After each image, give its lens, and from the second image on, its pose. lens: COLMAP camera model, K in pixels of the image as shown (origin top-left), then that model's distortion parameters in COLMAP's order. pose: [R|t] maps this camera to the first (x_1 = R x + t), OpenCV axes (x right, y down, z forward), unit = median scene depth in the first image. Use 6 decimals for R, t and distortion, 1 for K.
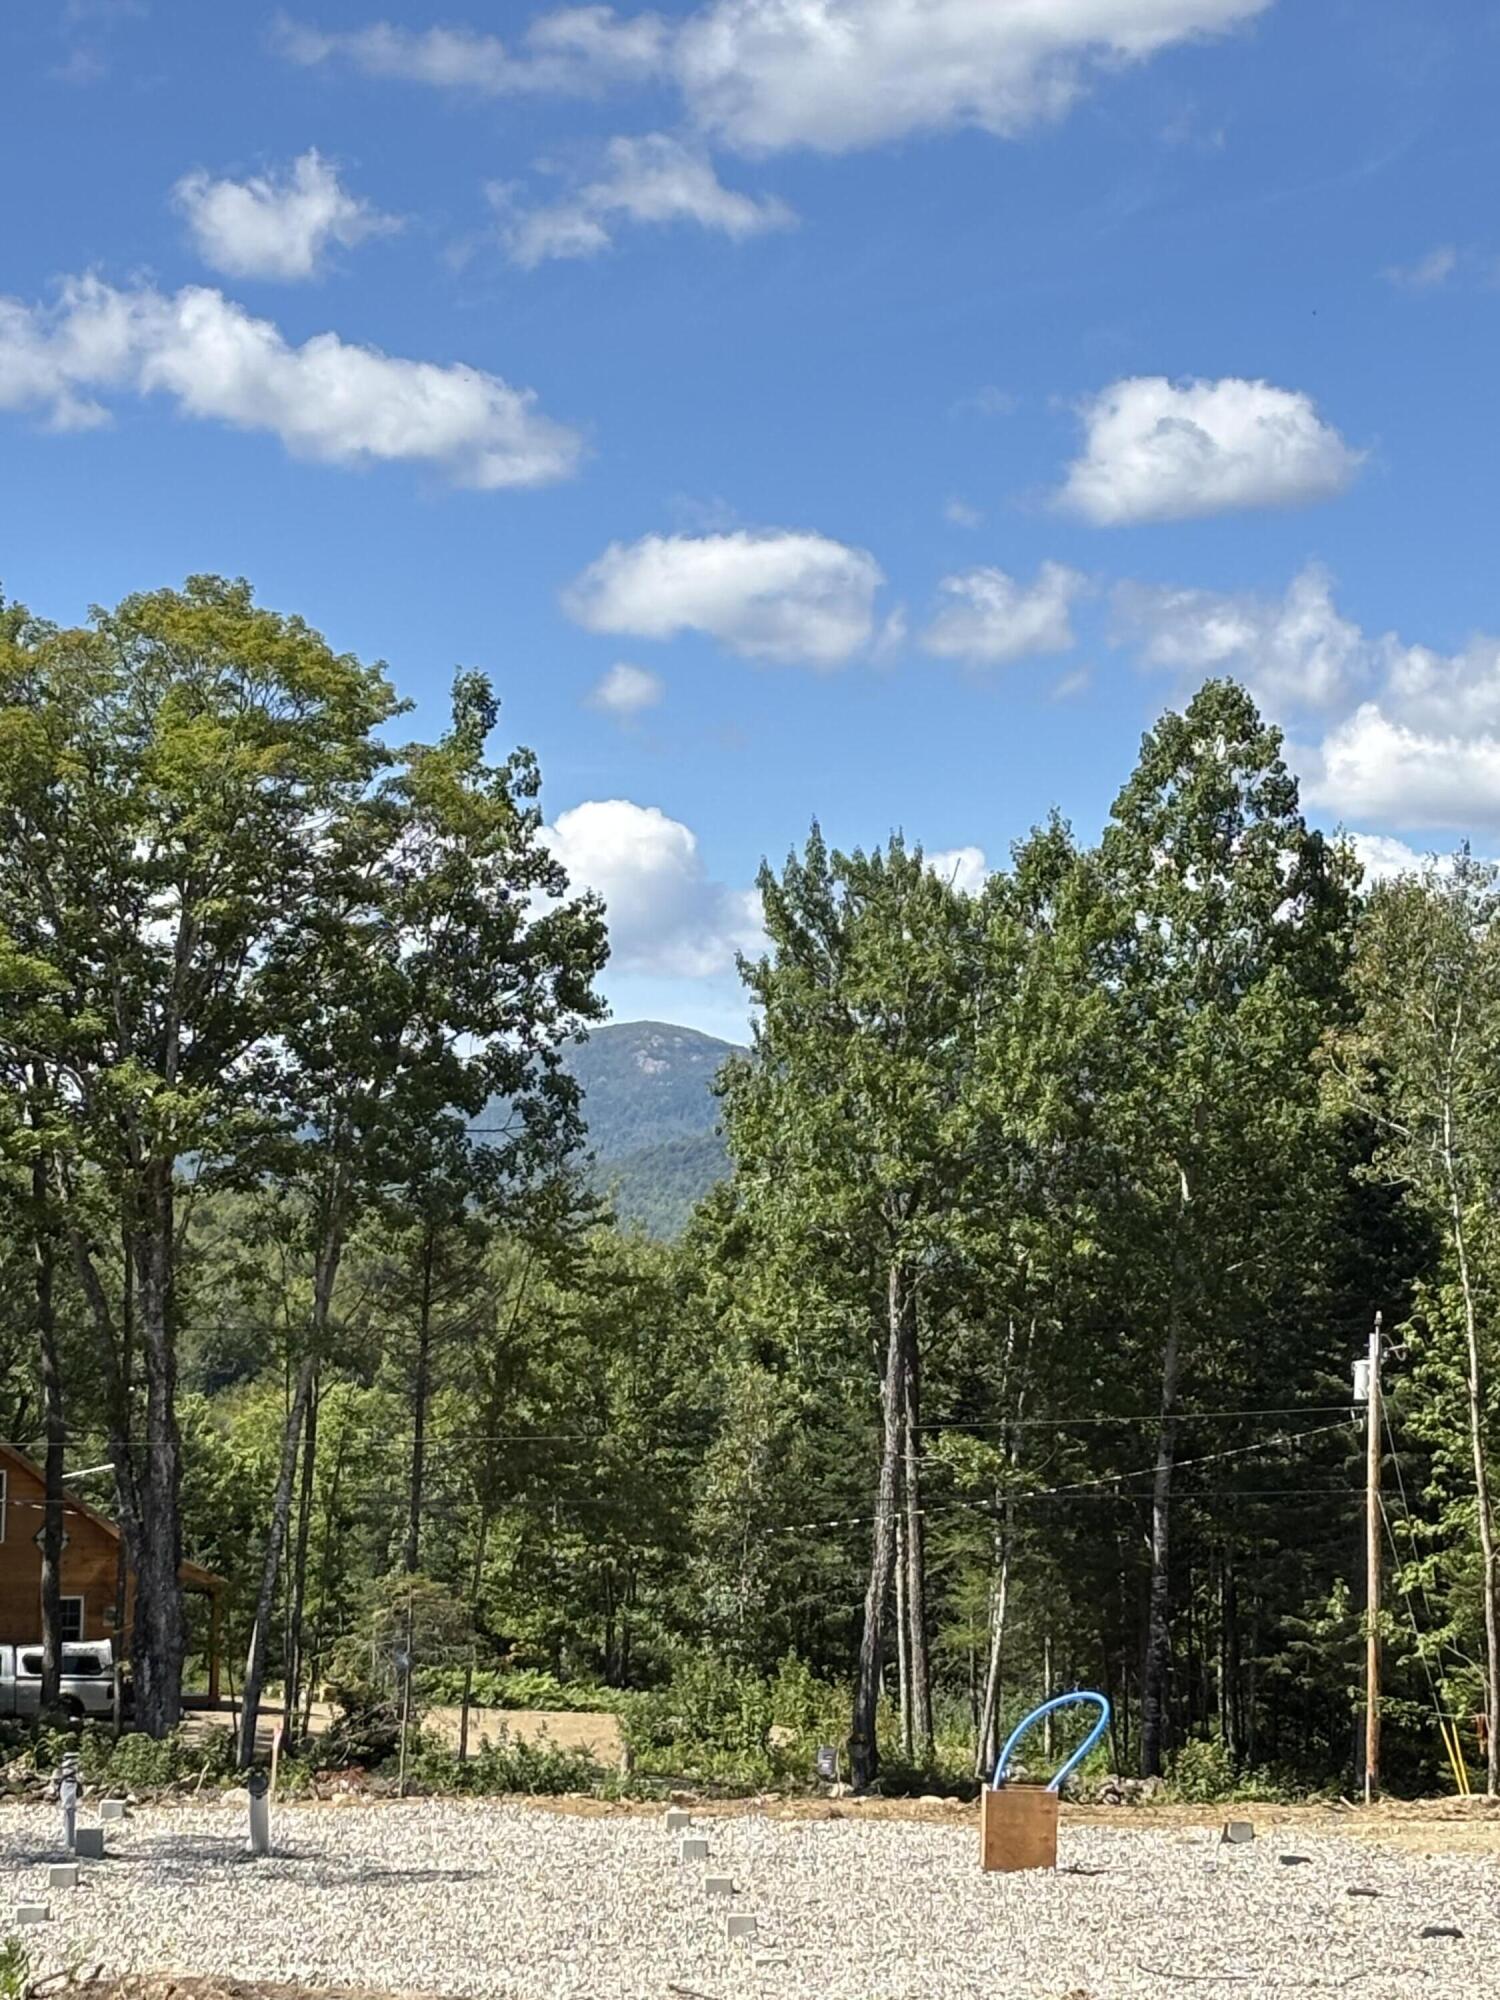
lens RADIAL K [[5616.9, 0, 761.0], [0, 5616.9, 998.6], [0, 0, 1]] dist [0.239560, 0.000000]
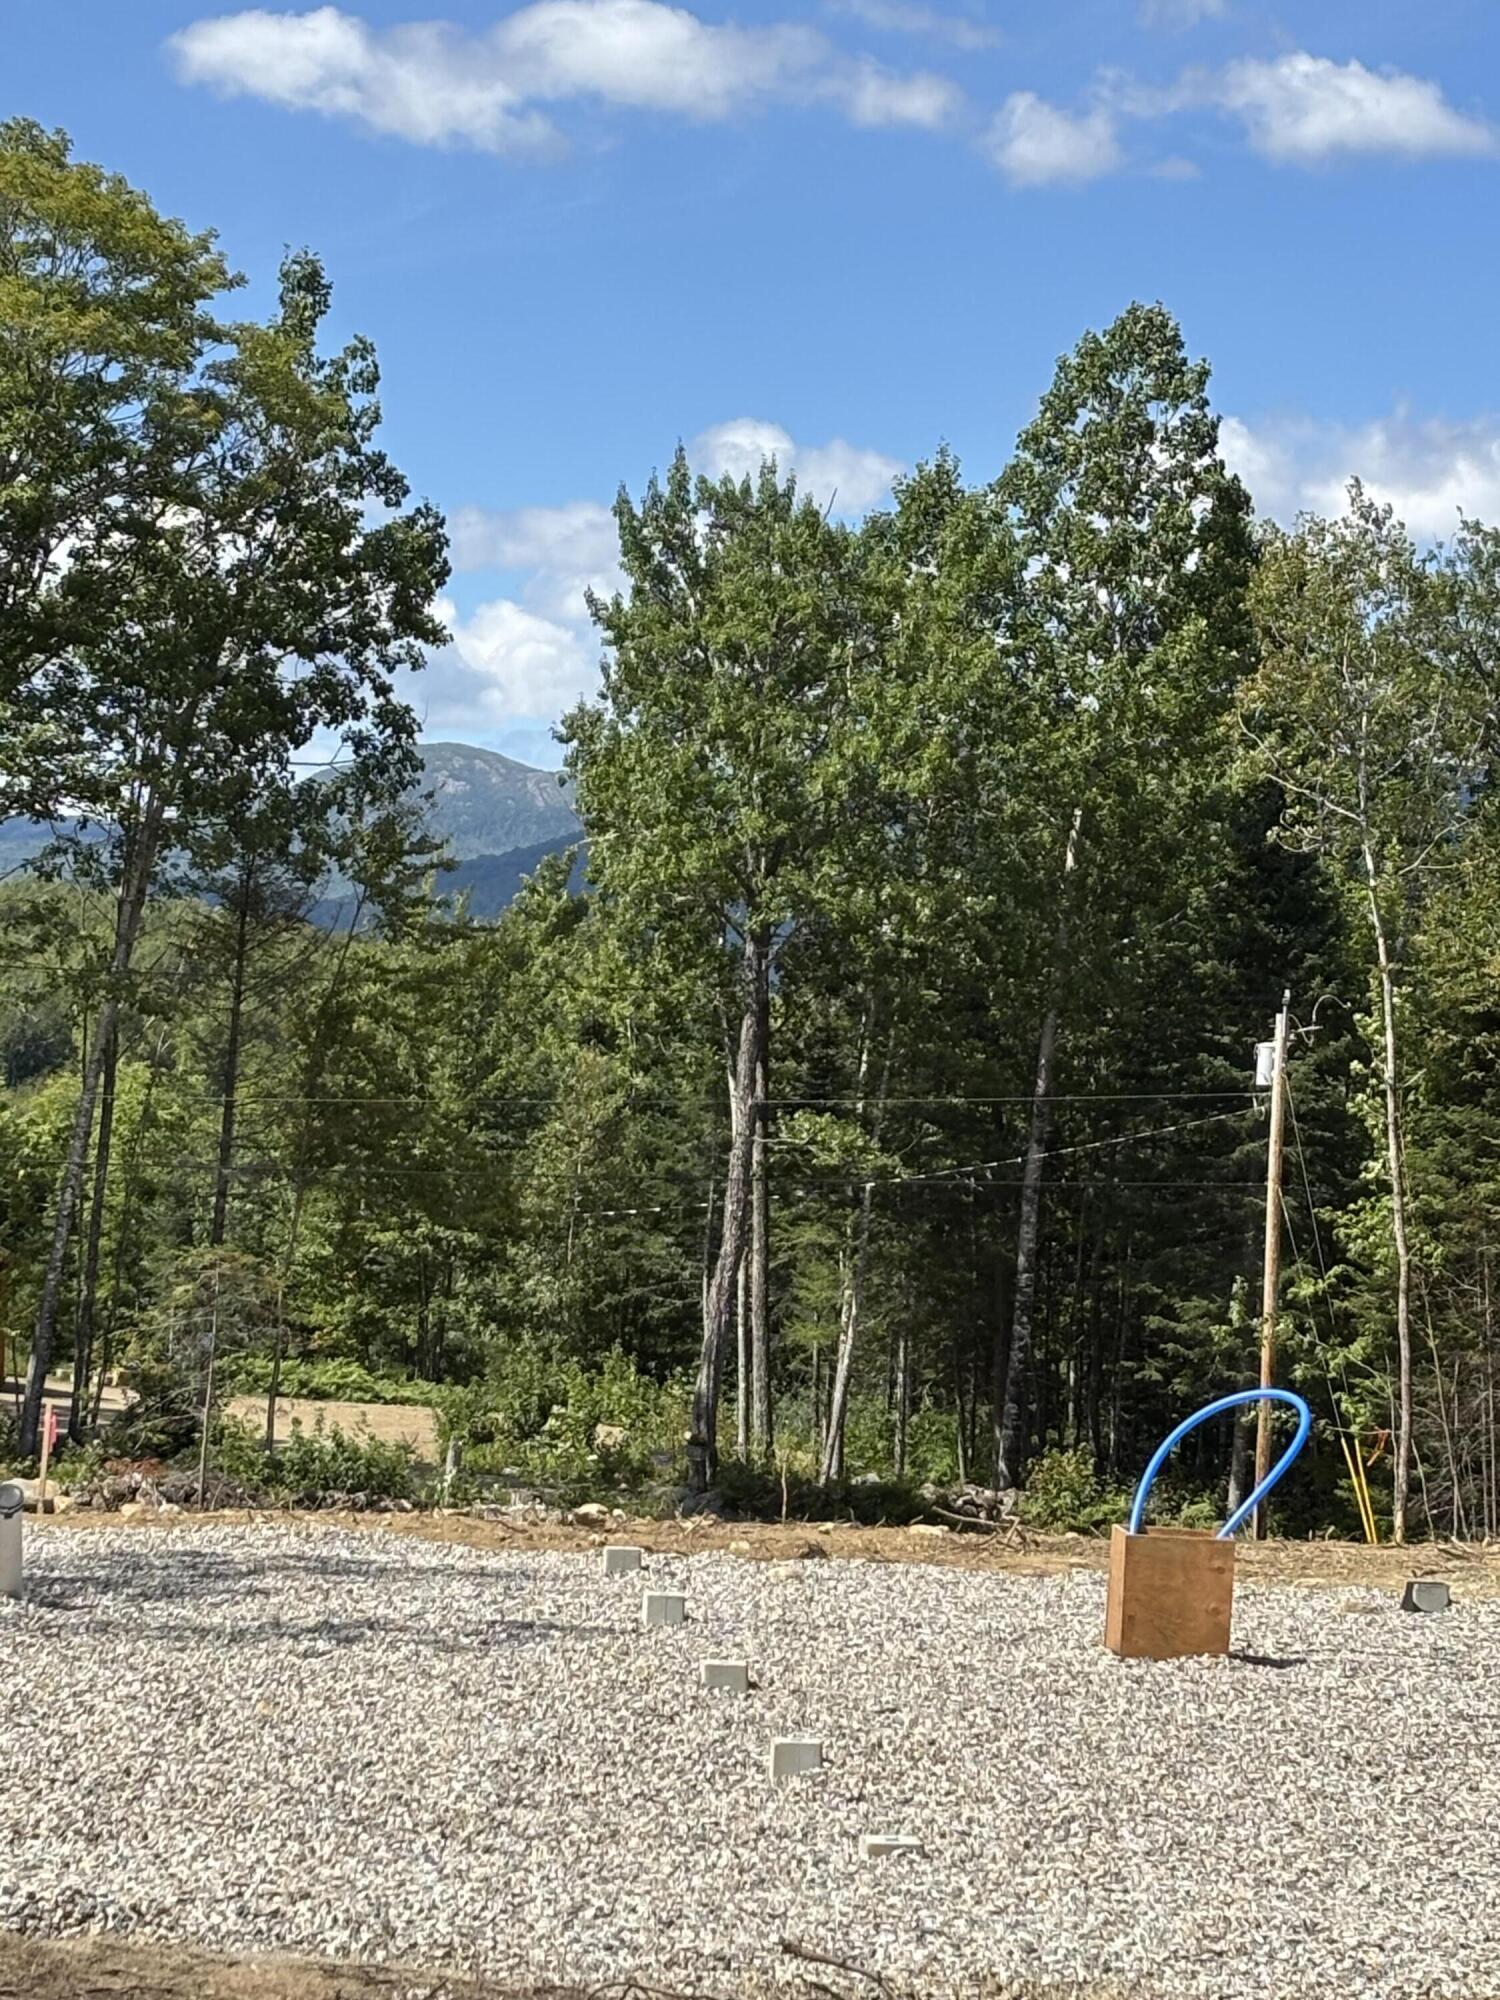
lens RADIAL K [[5547.5, 0, 743.2], [0, 5547.5, 1012.0], [0, 0, 1]] dist [0.420249, 0.000000]
pose [[0.999093, 0.027416, 0.032575, -0.007452], [-0.029141, 0.998131, 0.053707, 0.012863], [-0.031042, -0.054607, 0.998025, 0.099765]]
